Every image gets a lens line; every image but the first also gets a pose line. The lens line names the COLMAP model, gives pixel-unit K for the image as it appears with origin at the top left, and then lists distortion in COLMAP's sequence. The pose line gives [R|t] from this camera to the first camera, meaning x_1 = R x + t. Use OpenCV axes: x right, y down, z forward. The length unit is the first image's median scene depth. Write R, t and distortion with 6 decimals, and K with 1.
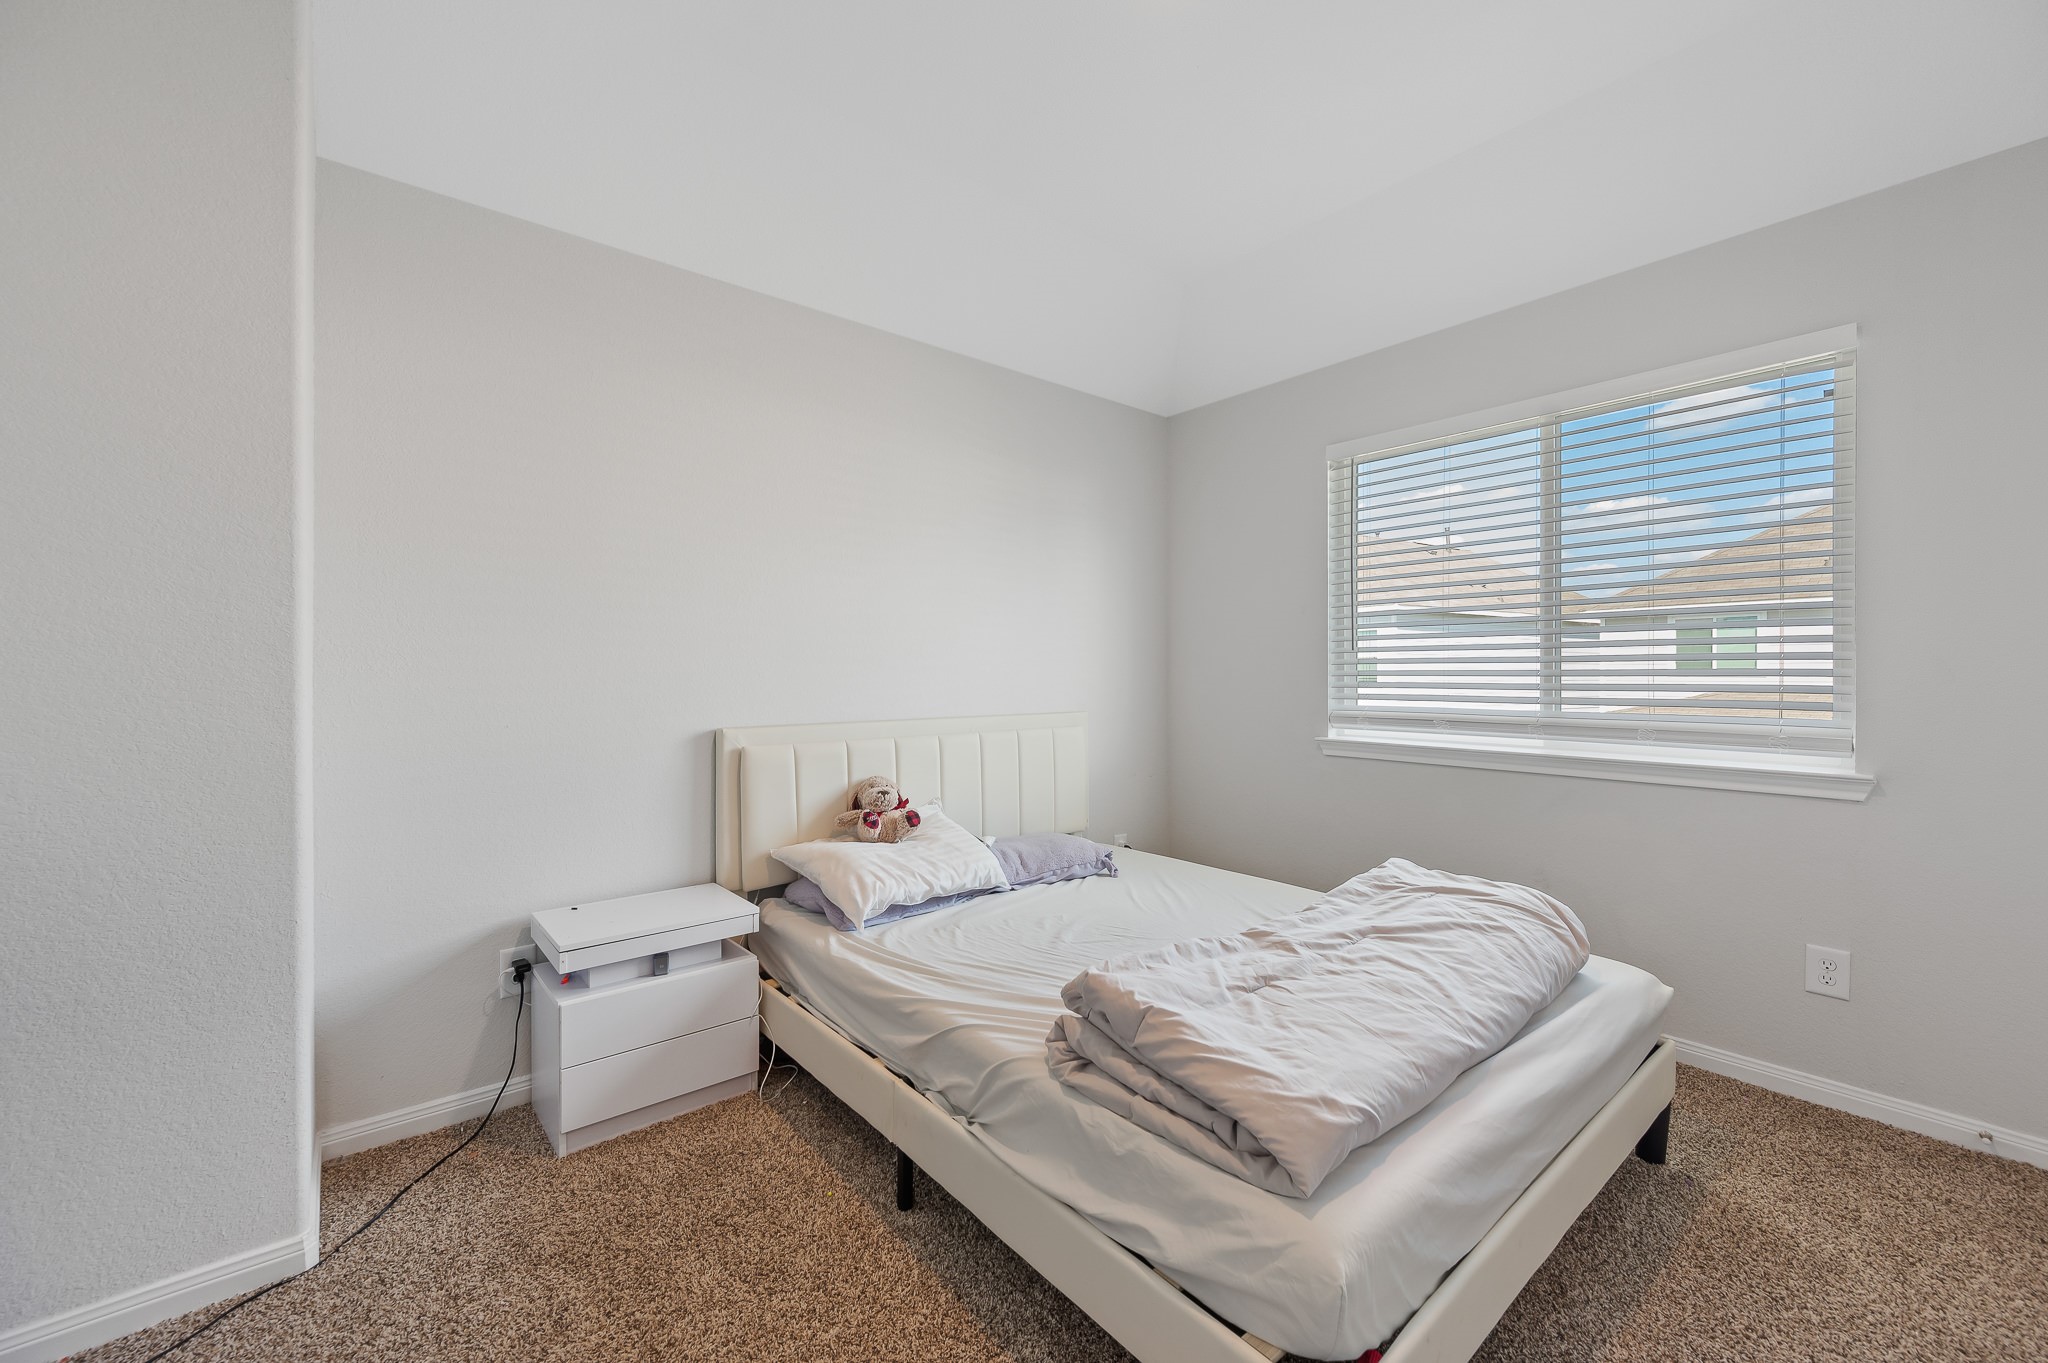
lens RADIAL K [[814.7, 0, 1025.8], [0, 814.7, 674.8], [0, 0, 1]] dist [0.002961, -0.000032]
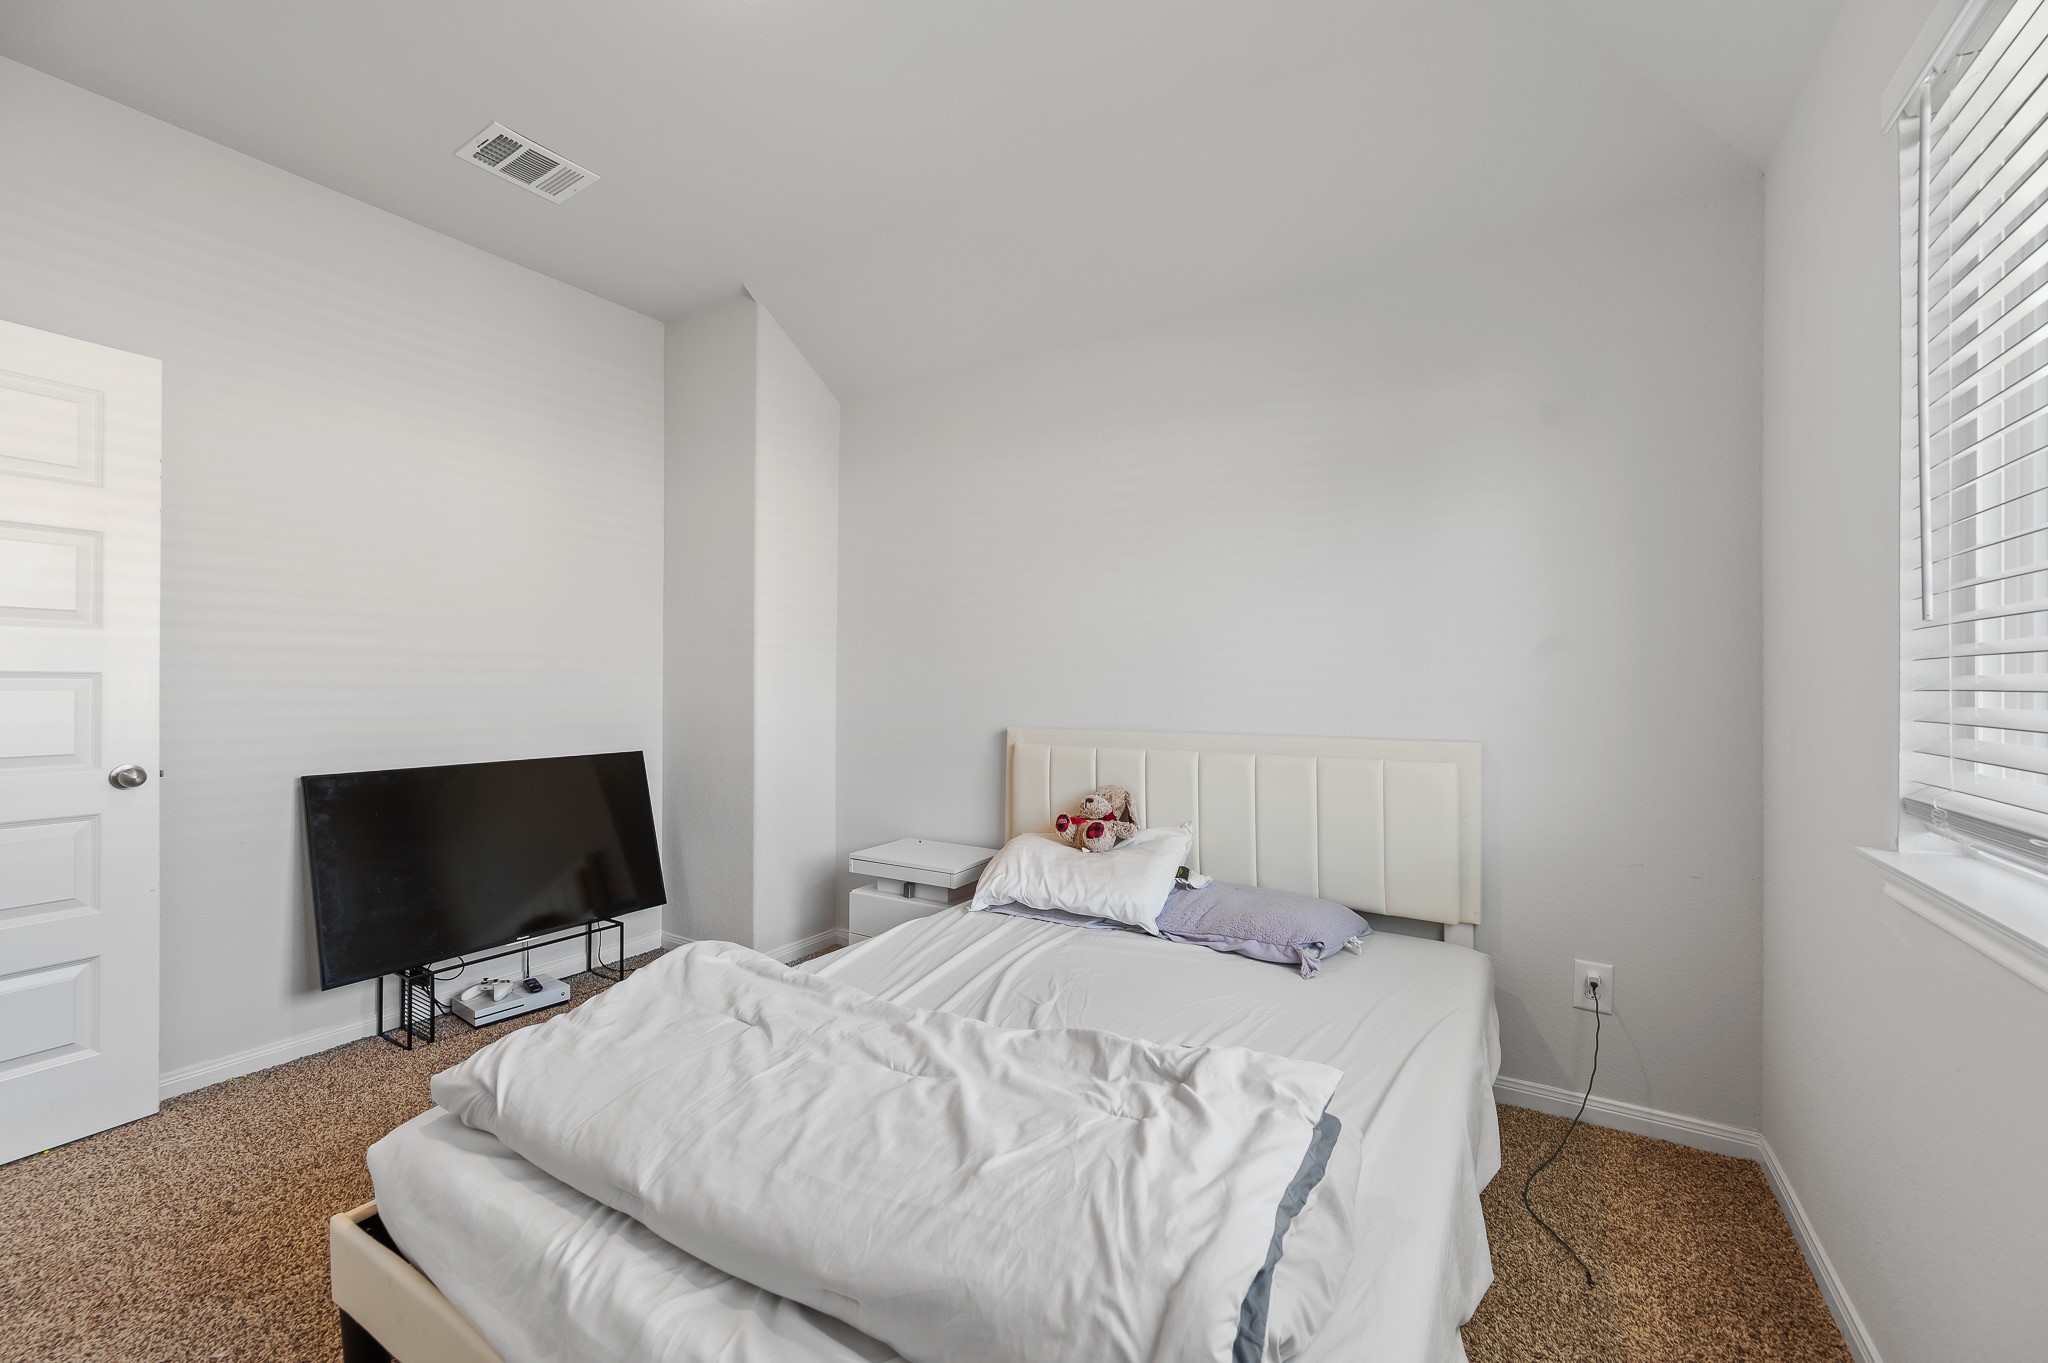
lens RADIAL K [[814.7, 0, 1024.7], [0, 814.7, 679.6], [0, 0, 1]] dist [0.002961, -0.000032]
pose [[0.299216, -0.000337, -0.954185, 0.809493], [0.005198, 0.999986, 0.001277, -0.008486], [0.954171, -0.005342, 0.299214, 0.651527]]
